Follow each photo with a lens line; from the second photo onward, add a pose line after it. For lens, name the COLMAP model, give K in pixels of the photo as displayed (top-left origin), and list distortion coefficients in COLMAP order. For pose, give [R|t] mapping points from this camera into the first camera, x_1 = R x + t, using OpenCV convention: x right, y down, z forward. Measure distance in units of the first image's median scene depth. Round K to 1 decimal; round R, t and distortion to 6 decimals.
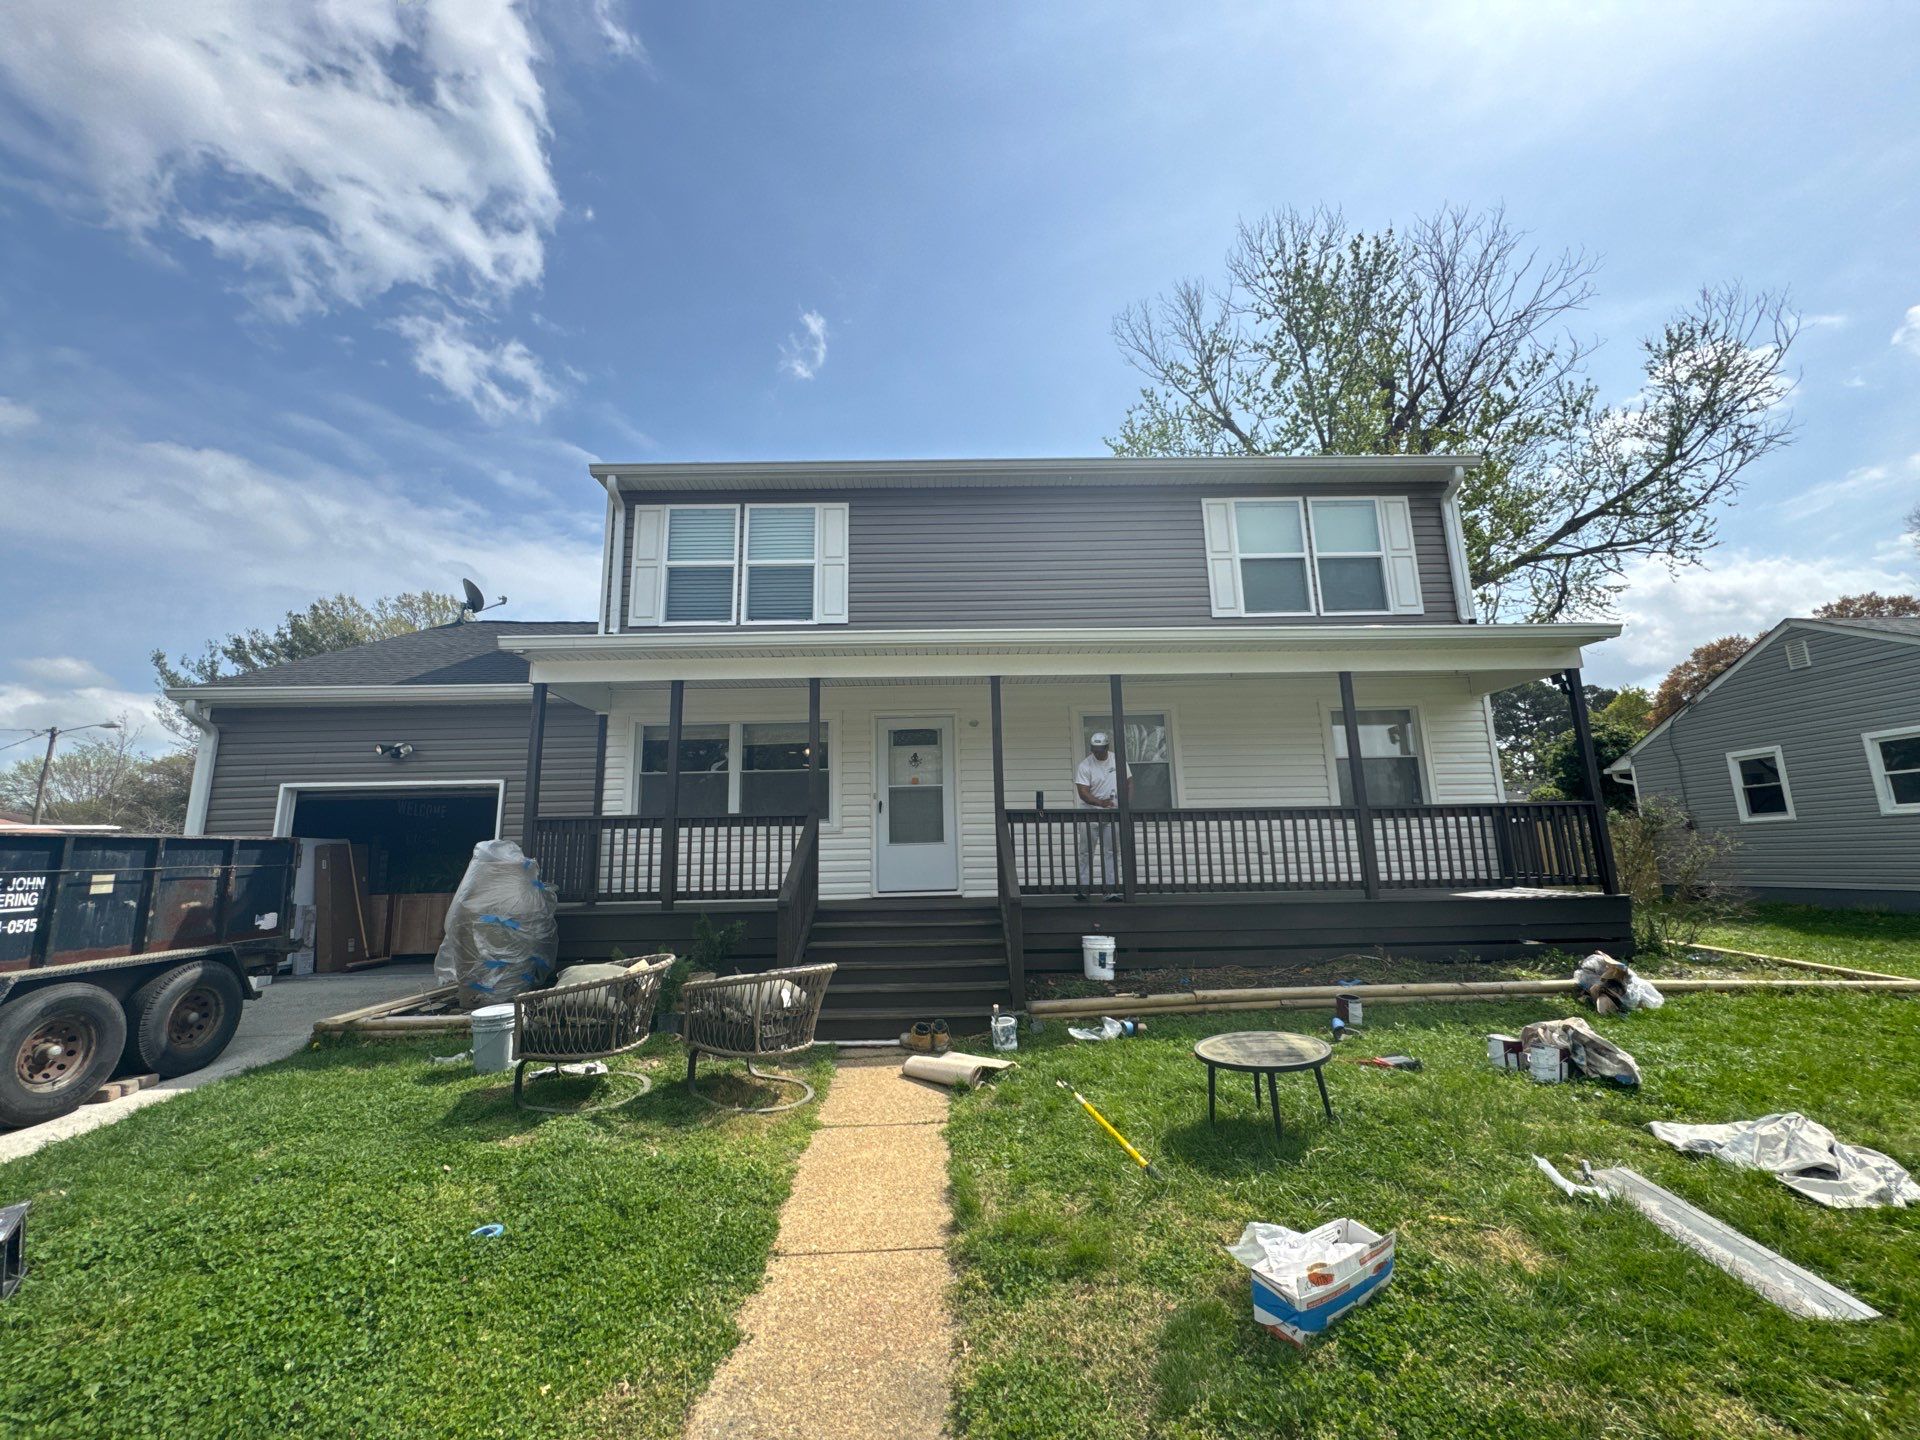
lens RADIAL K [[751.6, 0, 960.0], [0, 751.6, 720.0], [0, 0, 1]] dist [-0.001599, -0.000176]
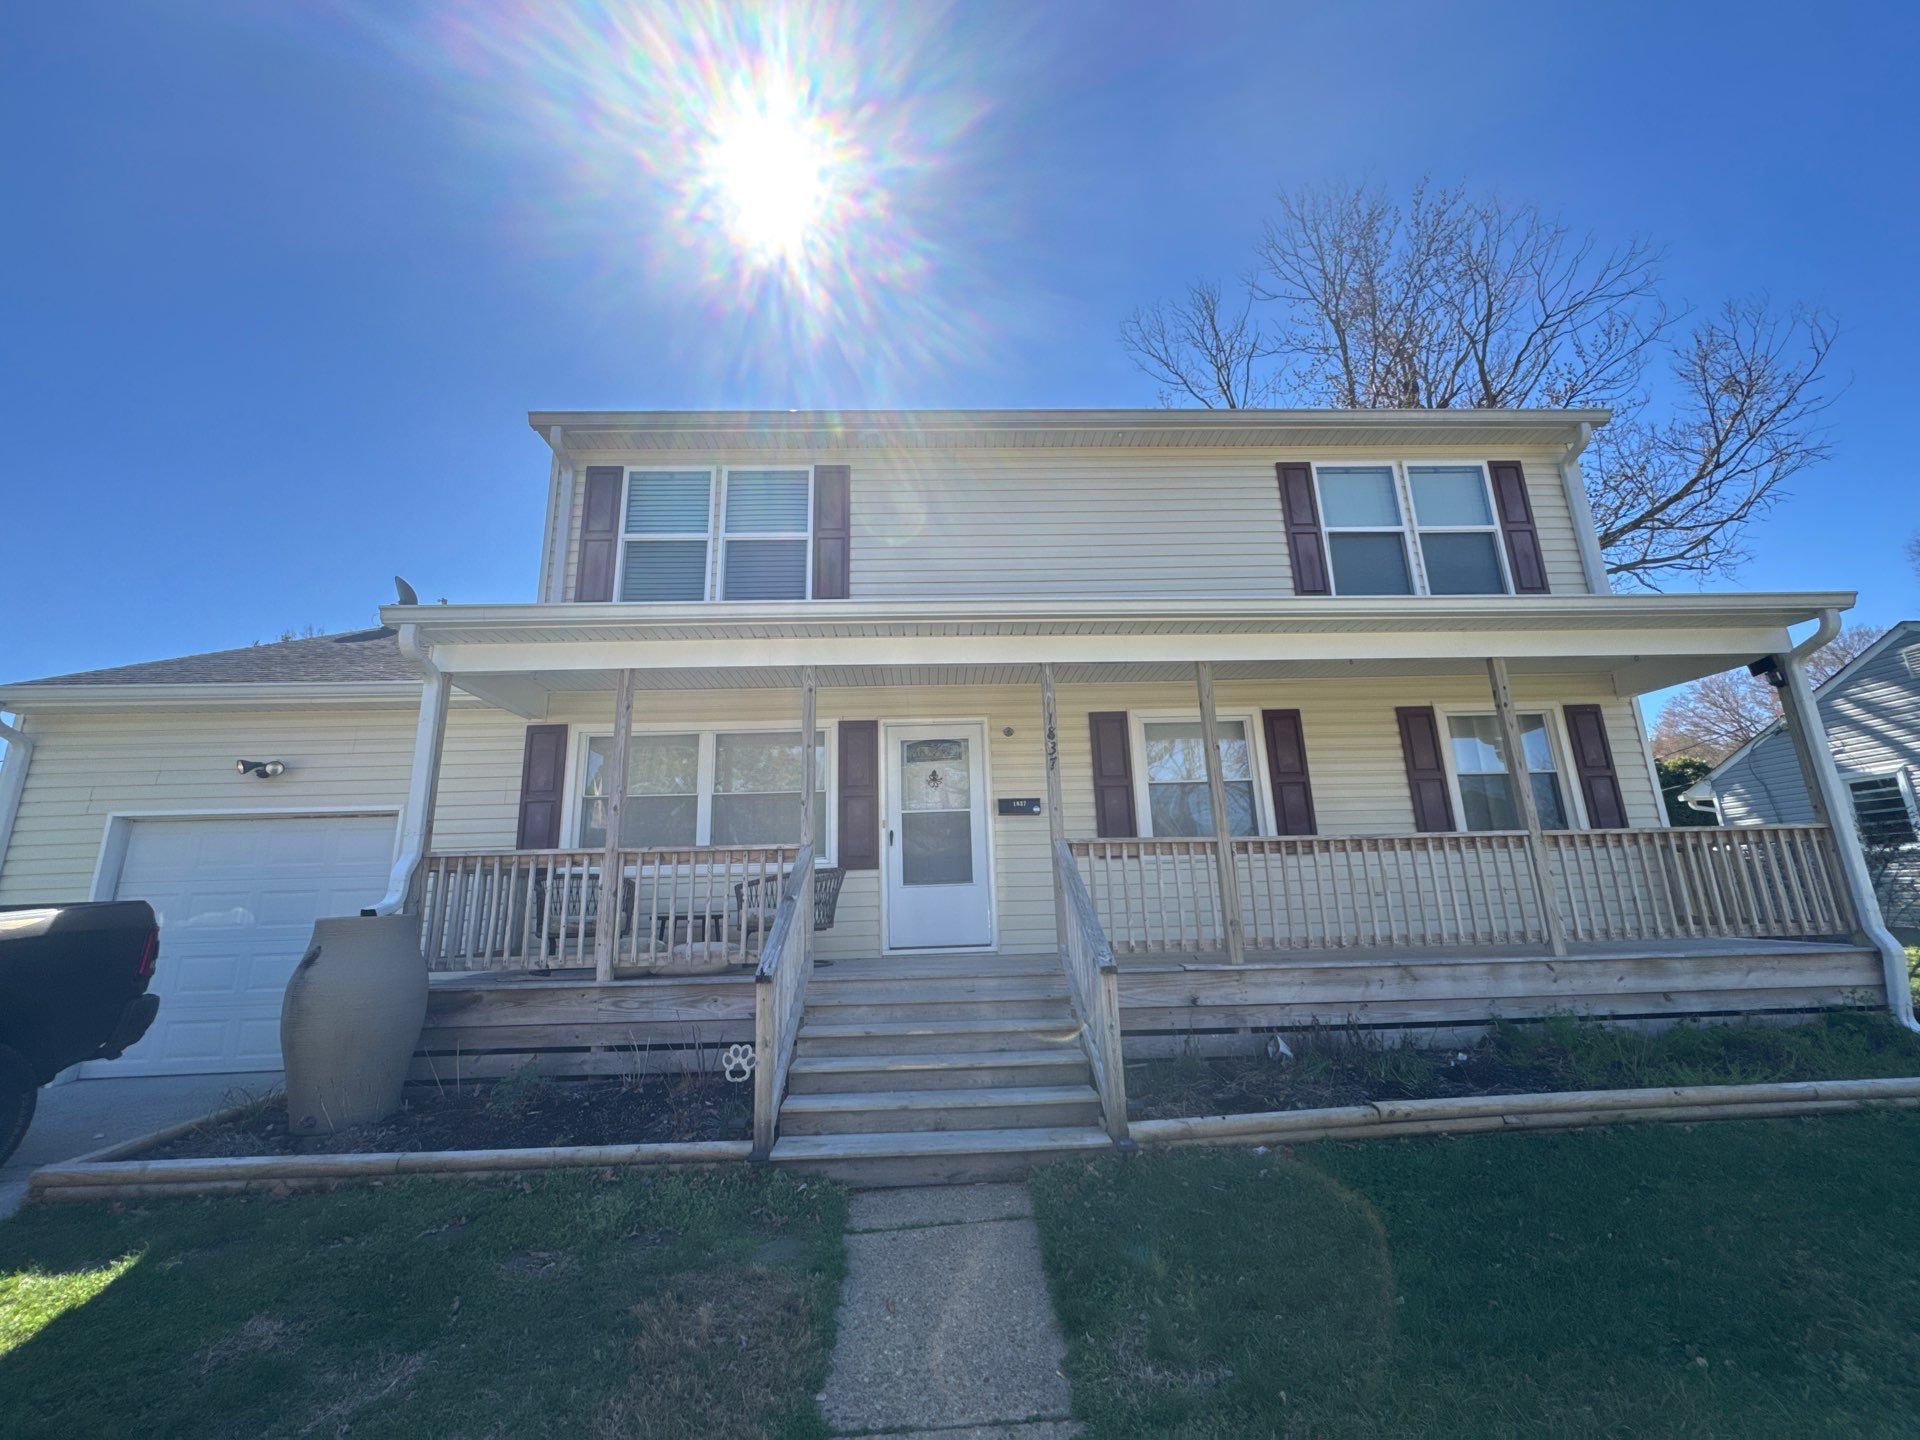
lens RADIAL K [[751.6, 0, 960.0], [0, 751.6, 720.0], [0, 0, 1]] dist [-0.001599, -0.000176]
pose [[0.999821, -0.003512, 0.018587, -0.046049], [0.004467, 0.998657, -0.051611, 0.031802], [-0.018380, 0.051685, 0.998494, 0.200881]]
